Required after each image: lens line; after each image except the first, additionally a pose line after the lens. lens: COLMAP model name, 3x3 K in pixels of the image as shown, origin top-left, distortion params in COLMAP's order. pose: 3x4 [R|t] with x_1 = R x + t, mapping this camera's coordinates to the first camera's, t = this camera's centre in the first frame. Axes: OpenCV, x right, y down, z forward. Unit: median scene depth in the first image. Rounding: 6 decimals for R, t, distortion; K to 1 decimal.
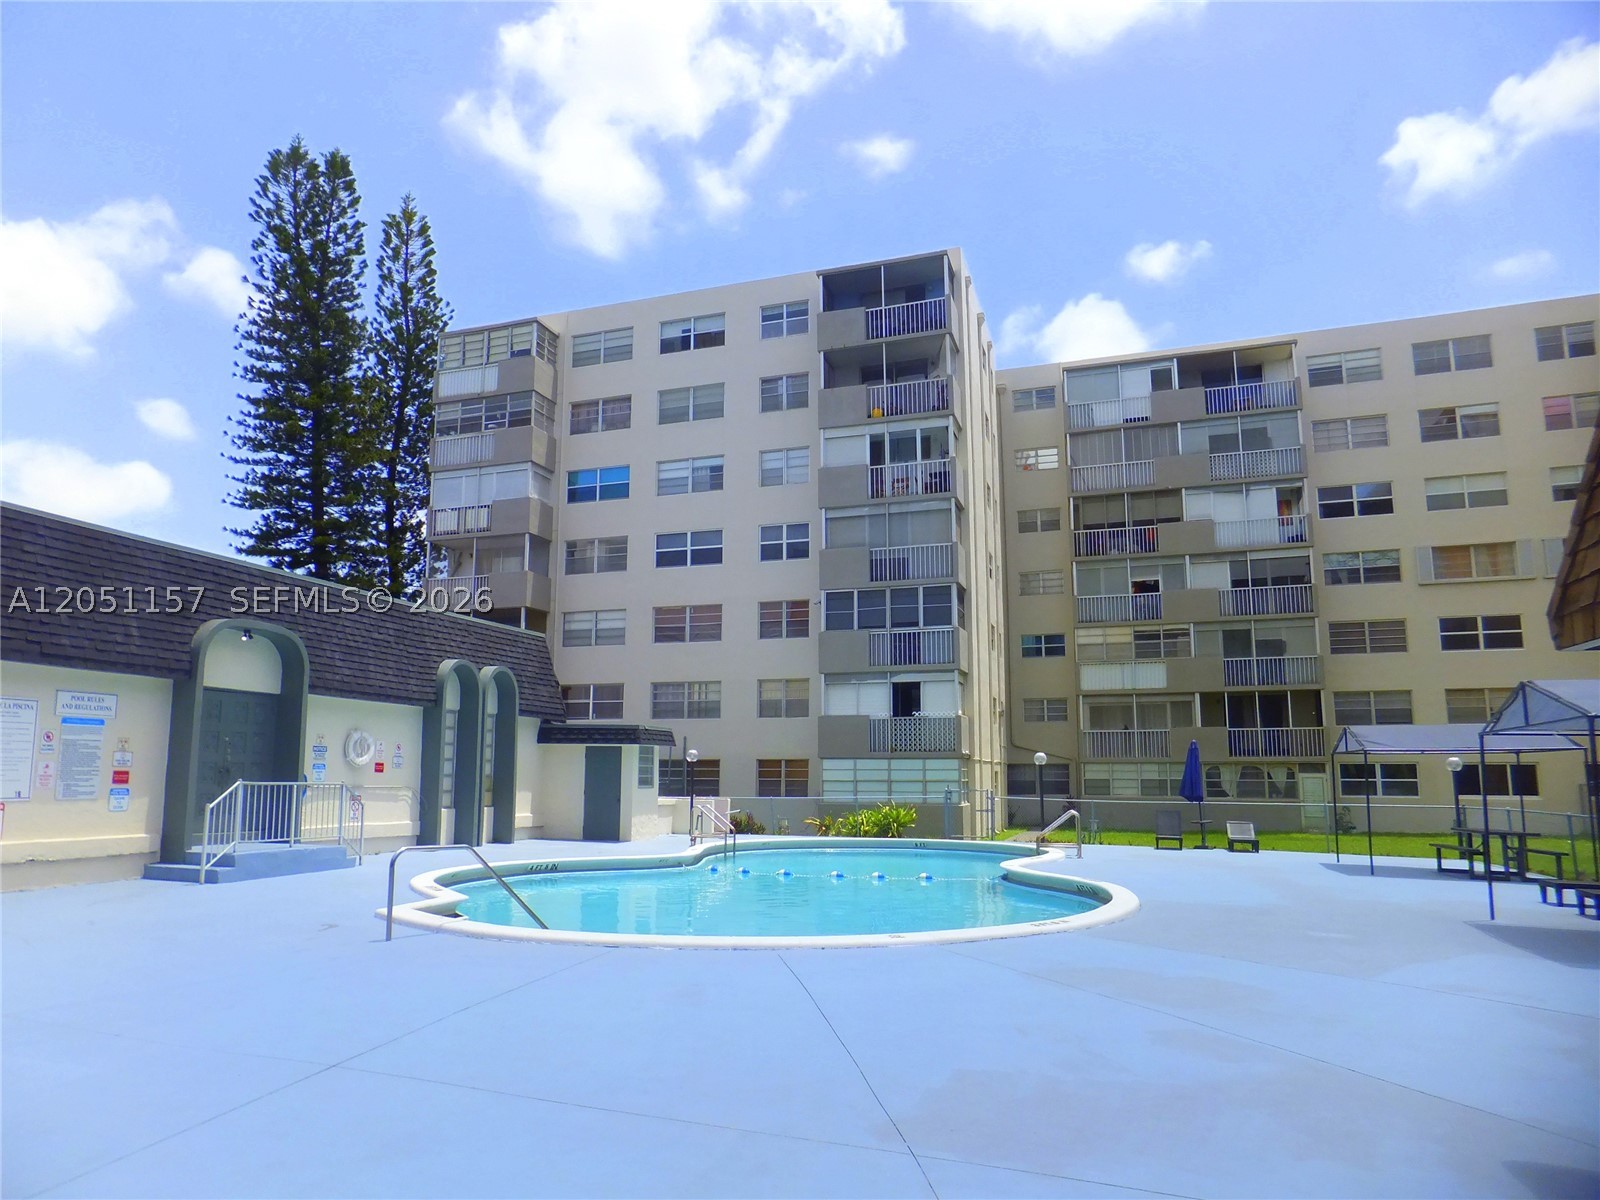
lens RADIAL K [[1091.4, 0, 742.0], [0, 1091.4, 601.7], [0, 0, 1]] dist [0.000837, 0.004125]
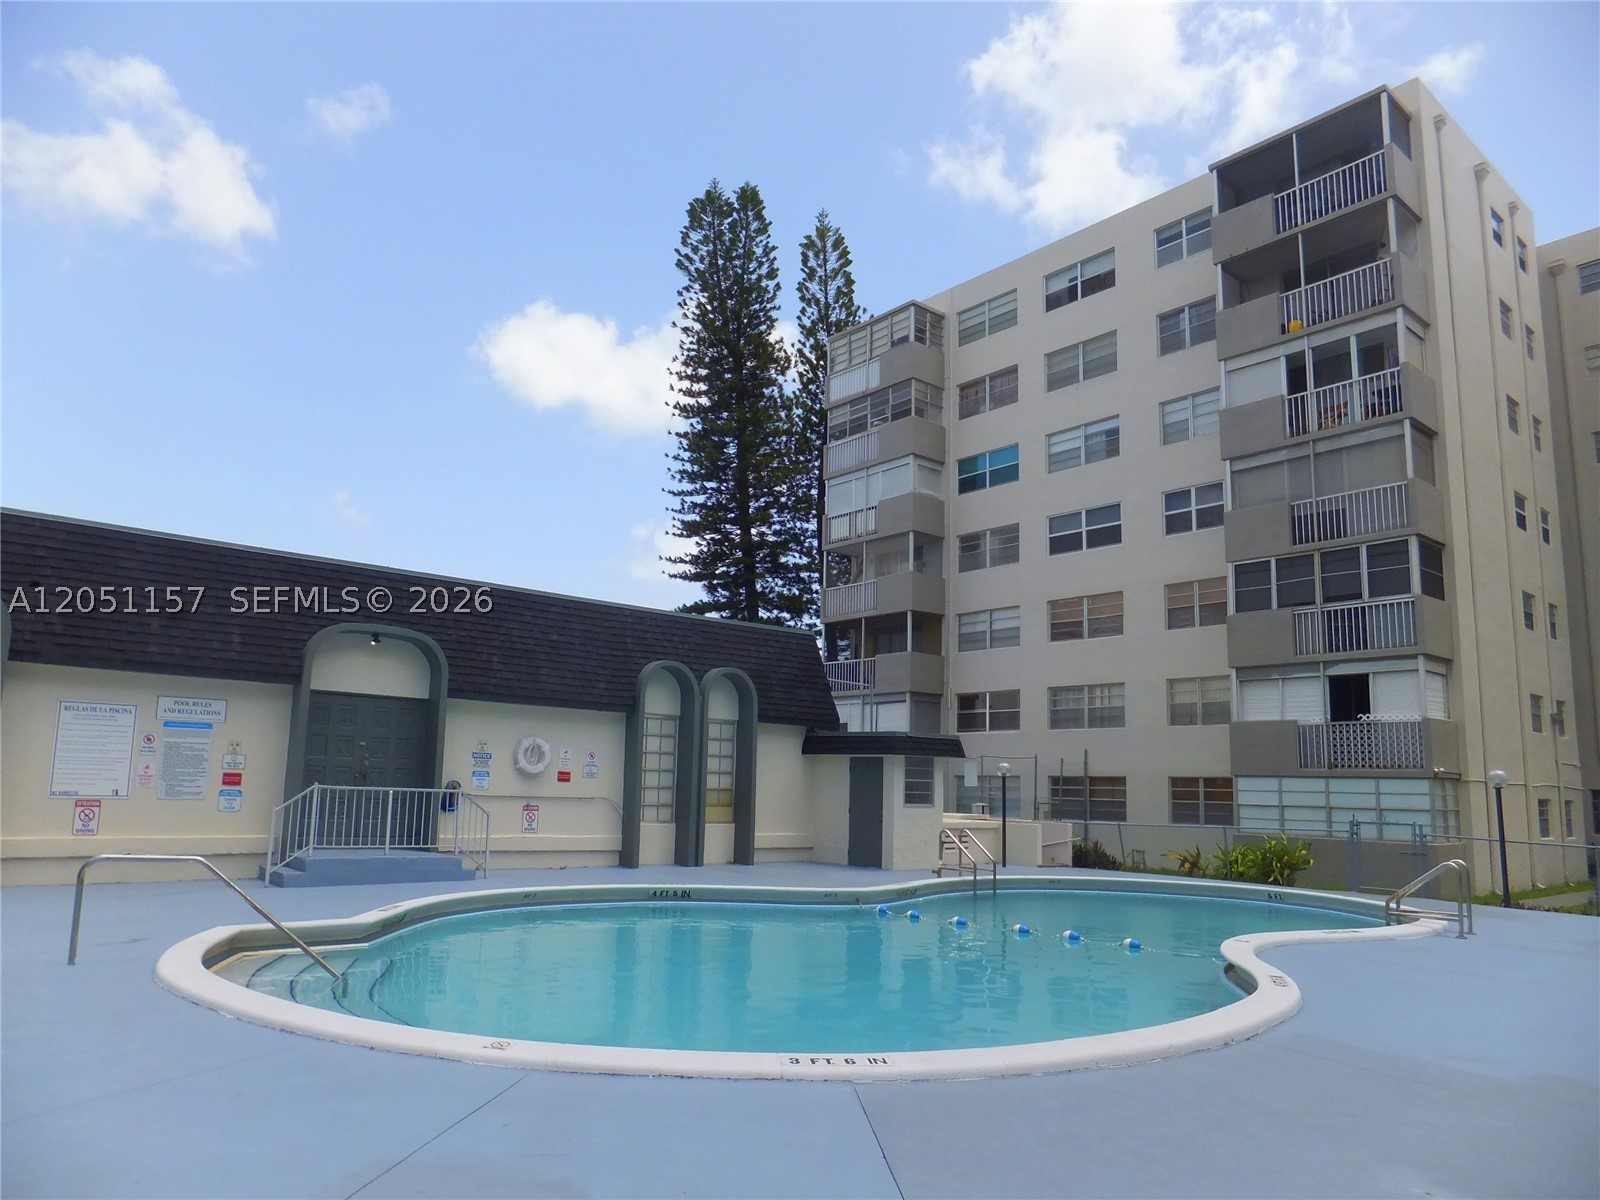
lens RADIAL K [[1068.9, 0, 801.9], [0, 1068.9, 617.7], [0, 0, 1]] dist [-0.007520, 0.003735]
pose [[0.863779, -0.063399, -0.499867, 0.174981], [0.059604, 0.997944, -0.023575, 0.026835], [0.500334, -0.009431, 0.865781, 0.166057]]
